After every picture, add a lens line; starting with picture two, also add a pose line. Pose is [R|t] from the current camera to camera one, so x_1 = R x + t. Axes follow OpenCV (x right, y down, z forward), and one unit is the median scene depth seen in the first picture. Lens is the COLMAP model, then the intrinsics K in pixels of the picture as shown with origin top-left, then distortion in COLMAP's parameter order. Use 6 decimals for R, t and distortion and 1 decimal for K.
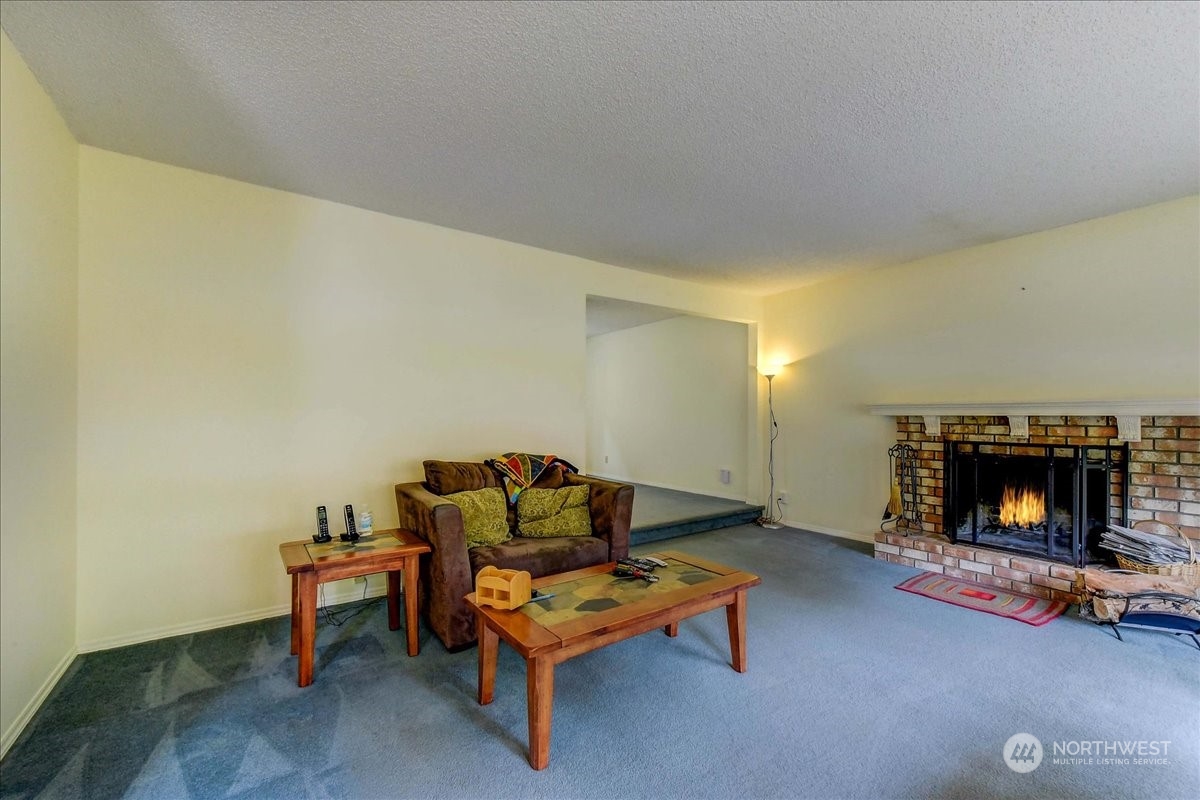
lens RADIAL K [[488.7, 0, 598.7], [0, 488.7, 409.5], [0, 0, 1]] dist [0.008517, 0.000625]
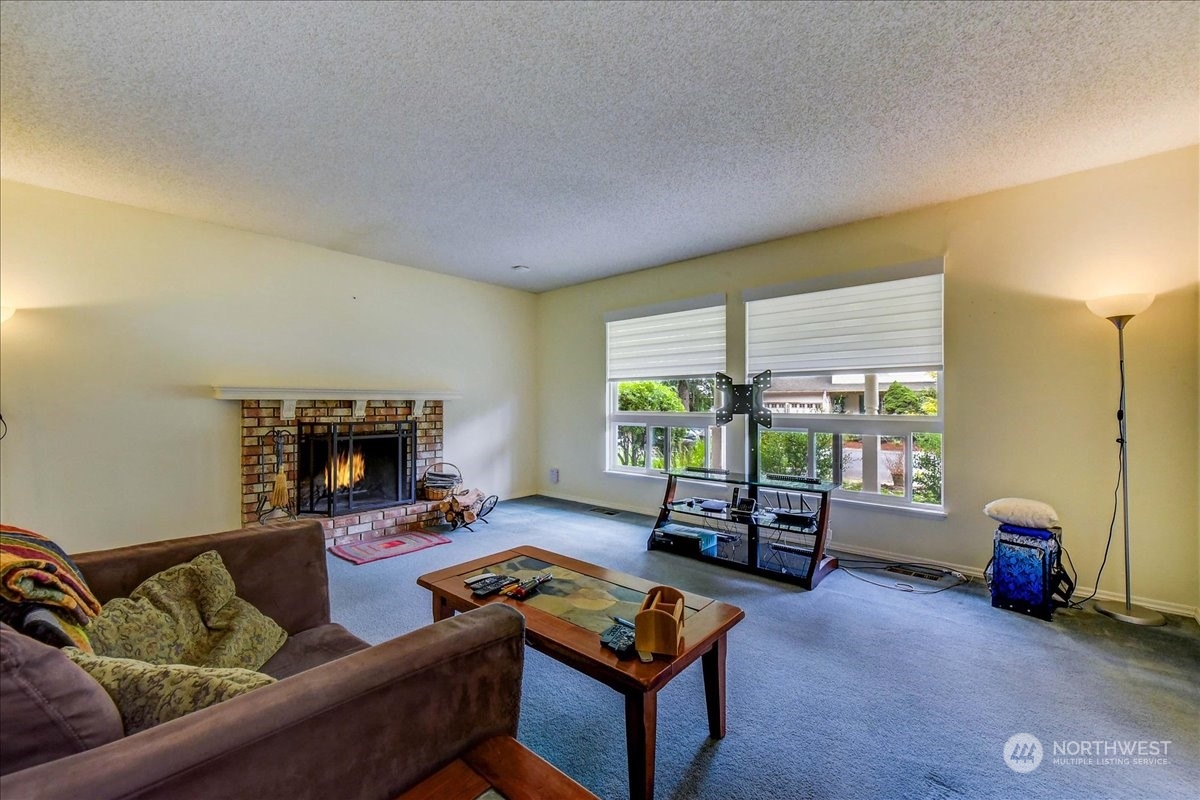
lens RADIAL K [[488.7, 0, 605.0], [0, 488.7, 399.9], [0, 0, 1]] dist [0.008517, 0.000625]
pose [[-0.227590, 0.004245, 0.973748, -0.540614], [-0.013636, 0.999879, -0.007546, 0.014482], [-0.973662, -0.014995, -0.227505, 0.742989]]
